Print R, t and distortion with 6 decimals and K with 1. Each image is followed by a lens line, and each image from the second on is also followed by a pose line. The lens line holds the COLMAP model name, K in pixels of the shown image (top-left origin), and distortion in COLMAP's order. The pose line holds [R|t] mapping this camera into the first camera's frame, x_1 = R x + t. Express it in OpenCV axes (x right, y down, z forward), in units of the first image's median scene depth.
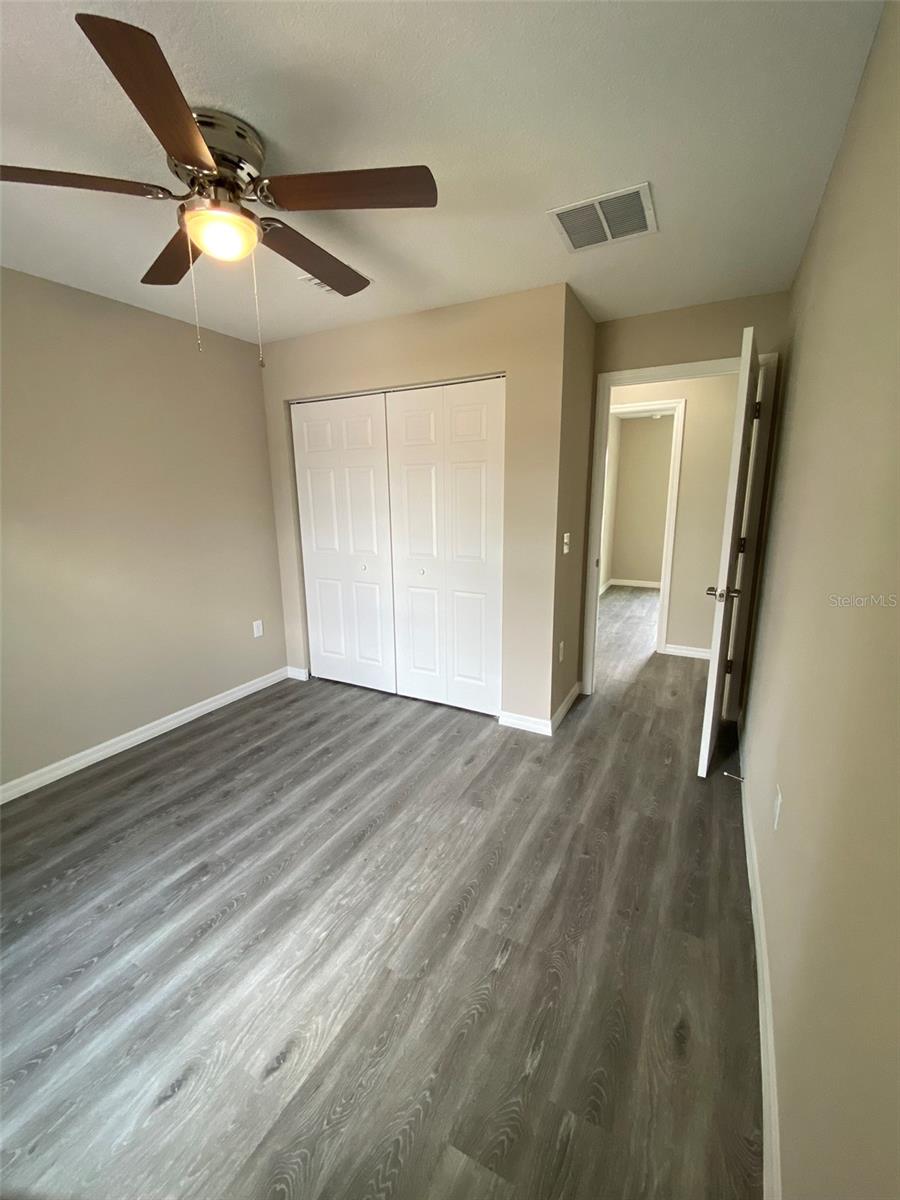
lens RADIAL K [[480.9, 0, 440.1], [0, 480.9, 598.7], [0, 0, 1]] dist [-0.003296, -0.000521]
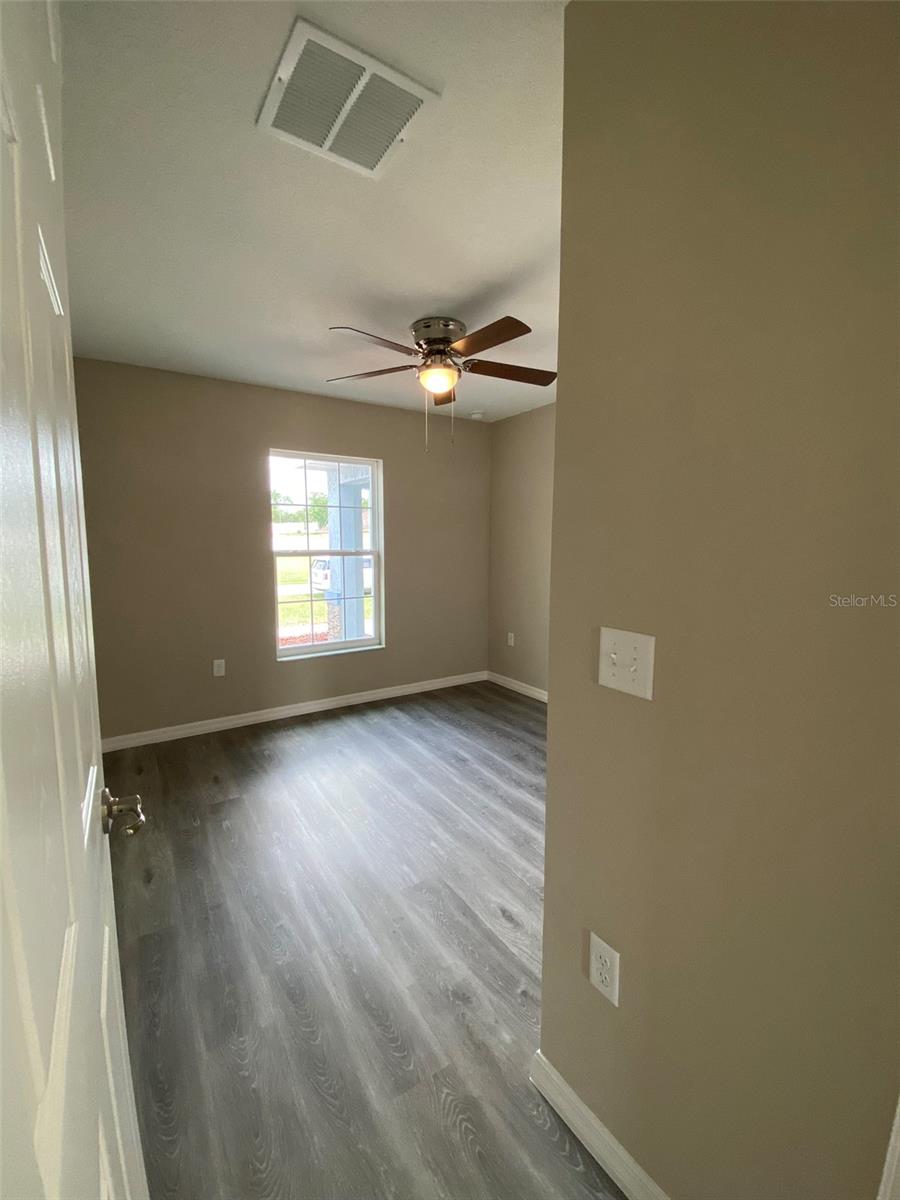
lens RADIAL K [[486.6, 0, 448.6], [0, 486.6, 598.7], [0, 0, 1]] dist [-0.000020, -0.000249]
pose [[-0.448825, 0.126175, -0.884667, 0.803767], [-0.199146, 0.950963, 0.236665, -0.287343], [0.871147, 0.282399, -0.401689, 1.332795]]
